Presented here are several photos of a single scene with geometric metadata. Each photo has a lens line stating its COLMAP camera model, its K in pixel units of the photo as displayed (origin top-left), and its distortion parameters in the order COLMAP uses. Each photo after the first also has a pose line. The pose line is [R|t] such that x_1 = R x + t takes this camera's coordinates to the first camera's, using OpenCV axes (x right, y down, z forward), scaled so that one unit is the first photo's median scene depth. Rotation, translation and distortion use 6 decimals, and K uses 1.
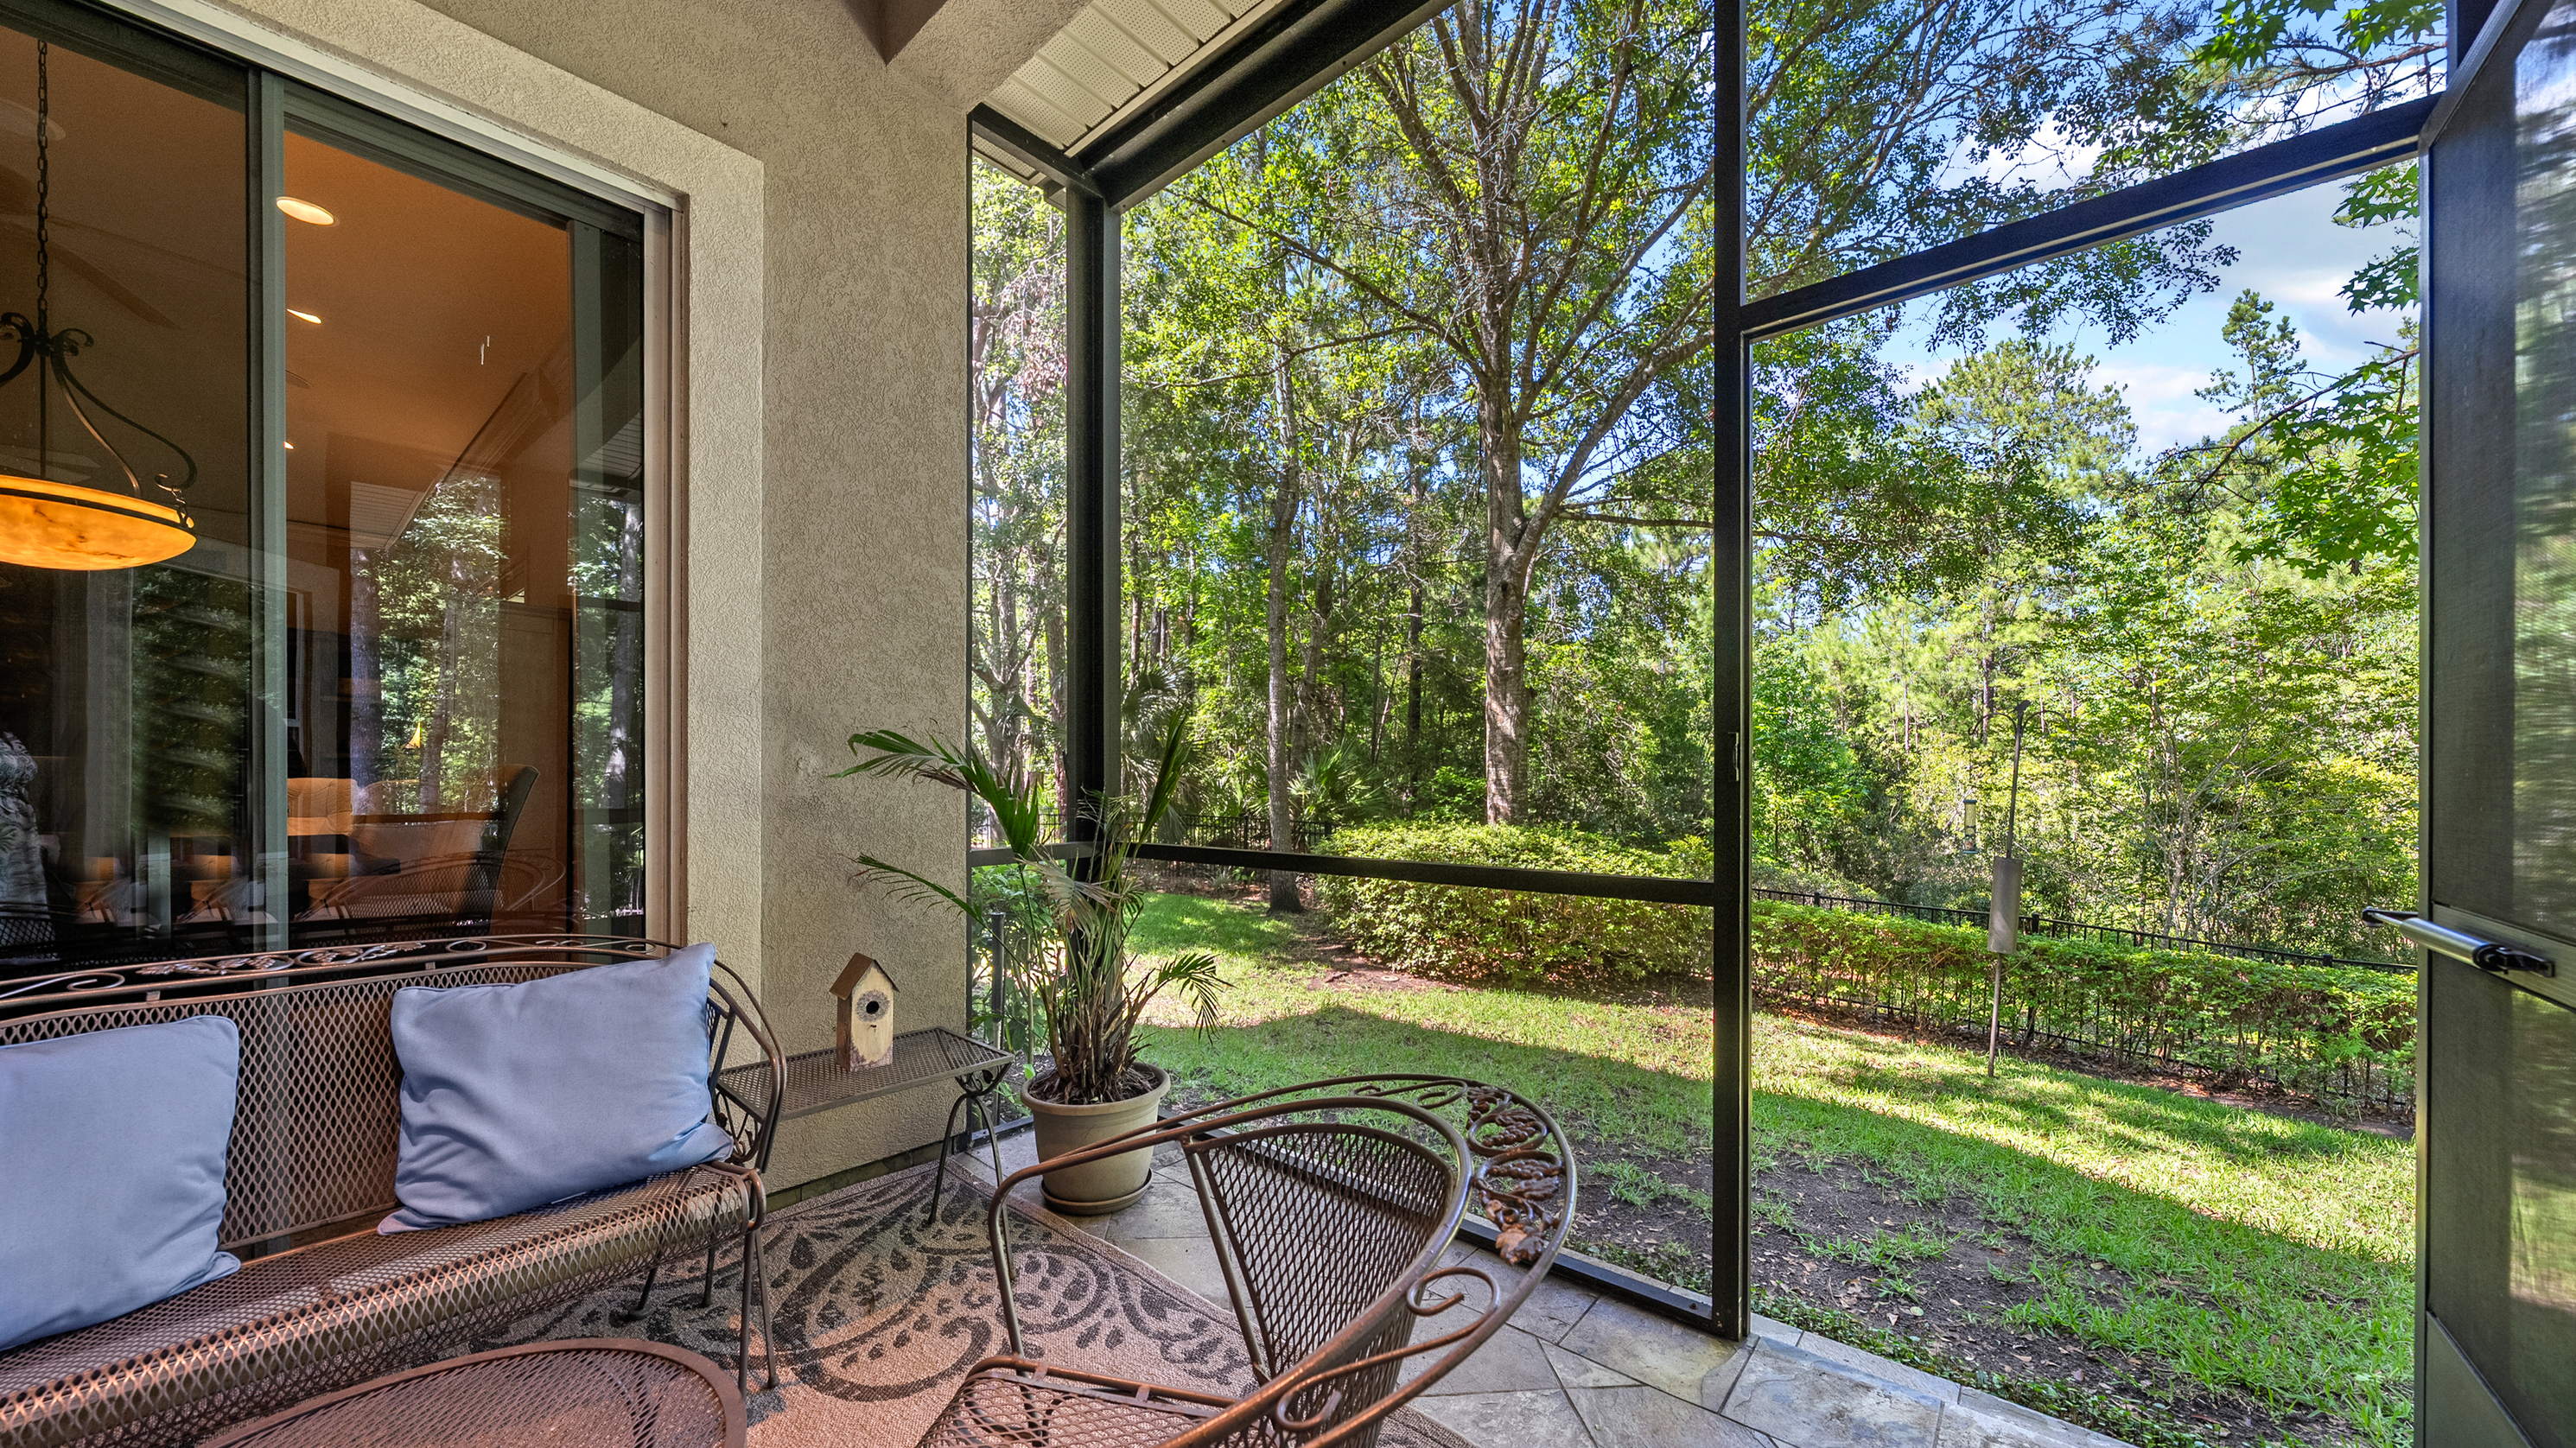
lens RADIAL K [[873.9, 0, 1316.3], [0, 873.9, 779.0], [0, 0, 1]] dist [-0.004171, -0.000131]
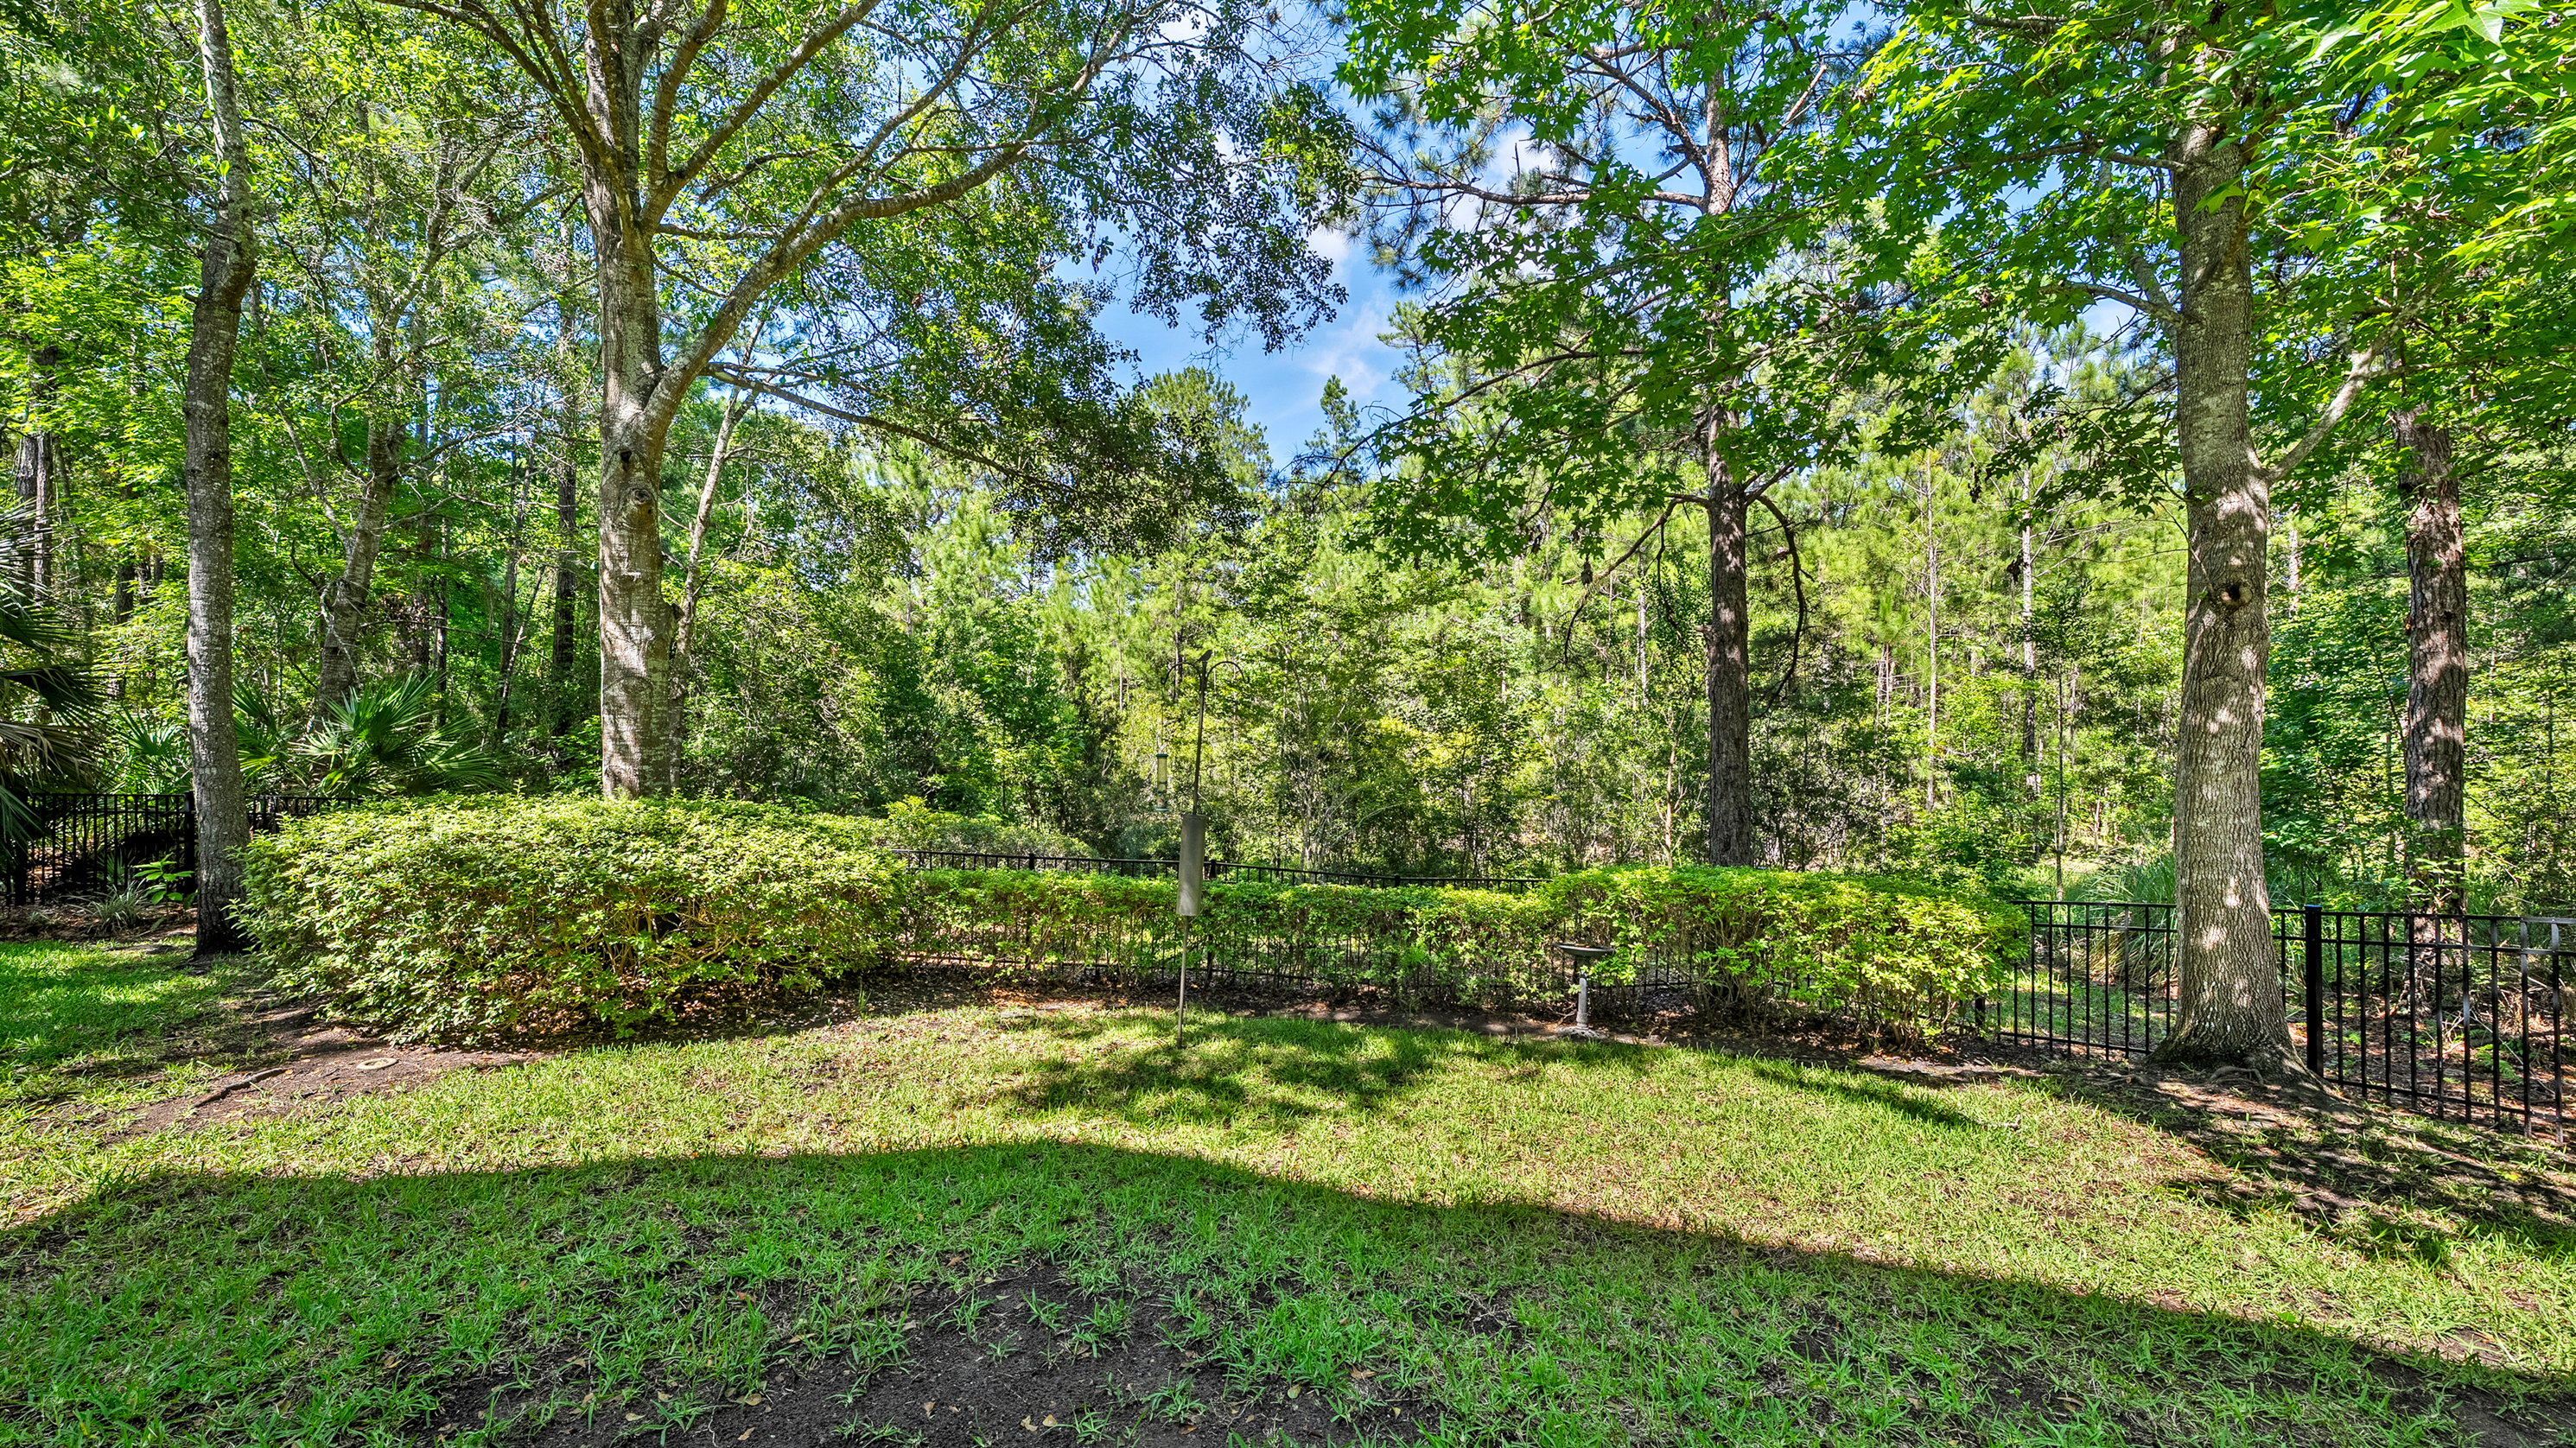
lens RADIAL K [[873.9, 0, 1287.6], [0, 873.9, 730.0], [0, 0, 1]] dist [-0.004171, -0.000131]
pose [[0.711154, 0.005544, 0.703015, 0.108502], [-0.003069, 0.999984, -0.004782, 0.000672], [-0.703030, 0.001243, 0.711159, 0.137714]]
